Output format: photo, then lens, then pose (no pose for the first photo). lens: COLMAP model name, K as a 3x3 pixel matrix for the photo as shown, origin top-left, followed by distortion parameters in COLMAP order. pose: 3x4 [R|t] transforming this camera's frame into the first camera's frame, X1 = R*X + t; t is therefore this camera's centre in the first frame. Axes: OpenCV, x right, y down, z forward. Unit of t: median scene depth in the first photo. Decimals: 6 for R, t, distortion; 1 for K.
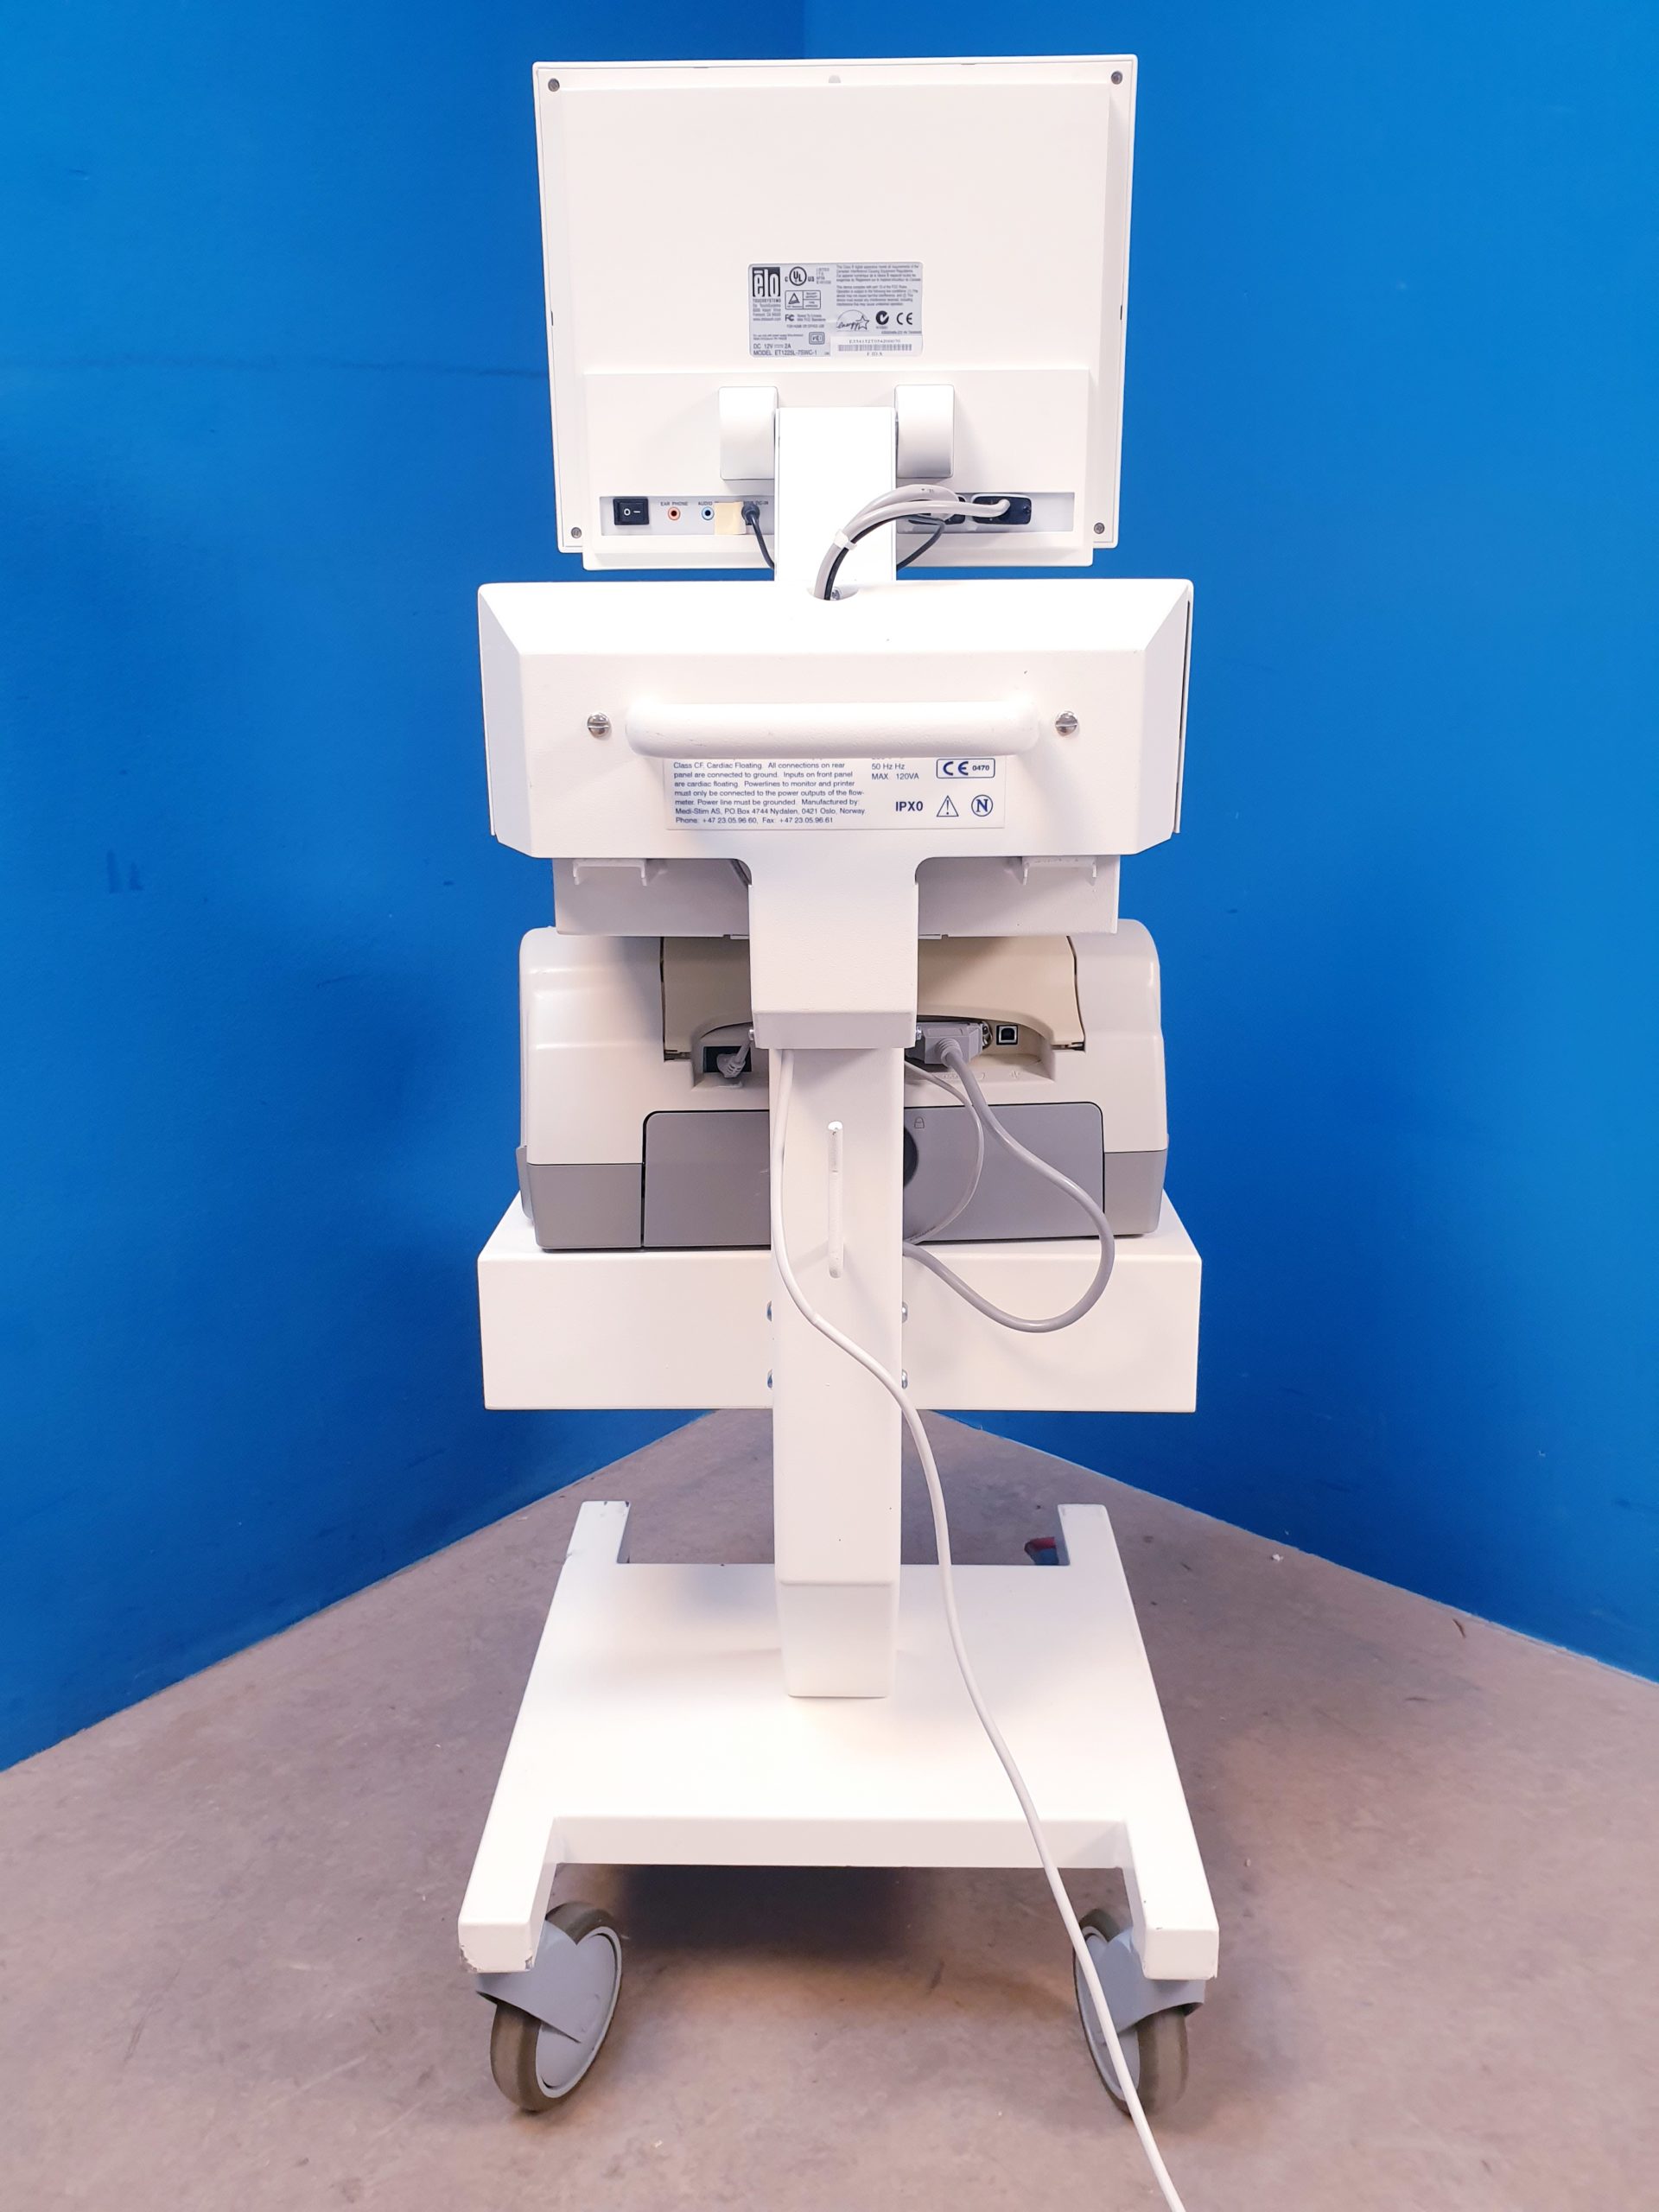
lens RADIAL K [[1750.3, 0, 831.6], [0, 1750.3, 1101.0], [0, 0, 1]] dist [0.011676, 0.033811]
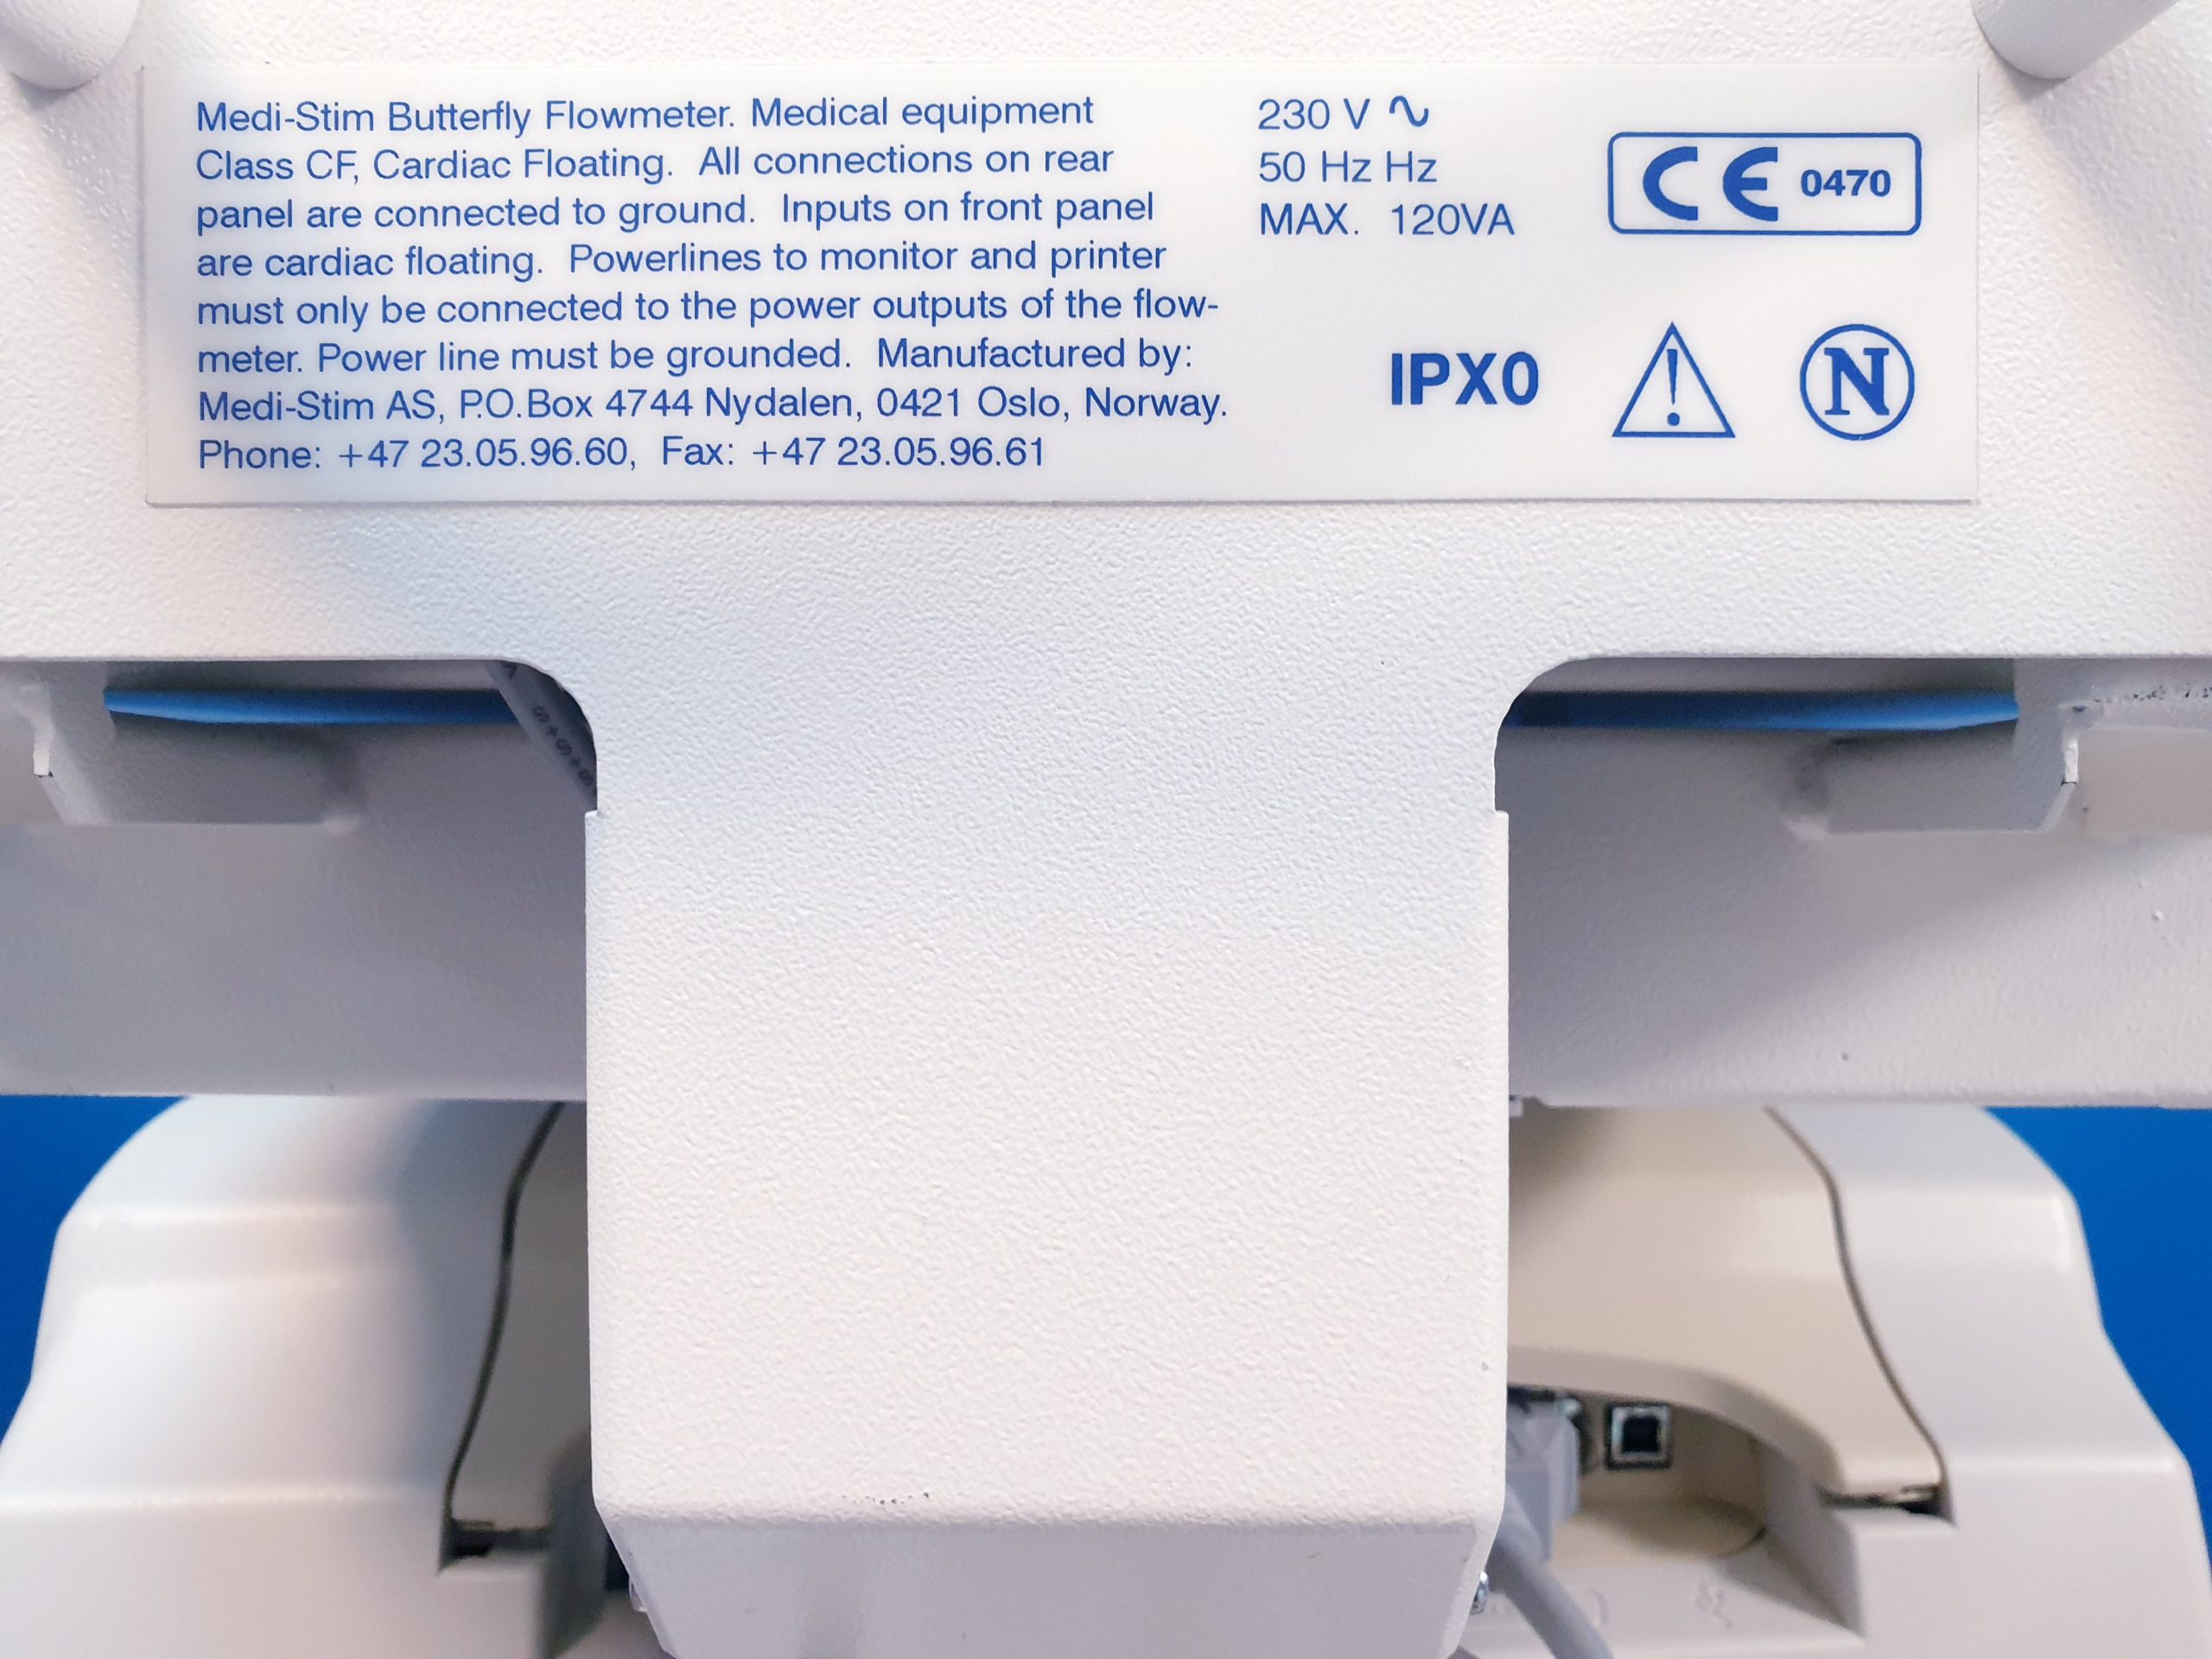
lens RADIAL K [[1750.3, 0, 1106.6], [0, 1750.3, 826.7], [0, 0, 1]] dist [0.012686, 0.024689]
pose [[0.999975, 0.006013, -0.003701, 0.007984], [-0.006764, 0.966139, -0.257932, -0.075605], [0.002025, 0.257951, 0.966156, 0.834866]]
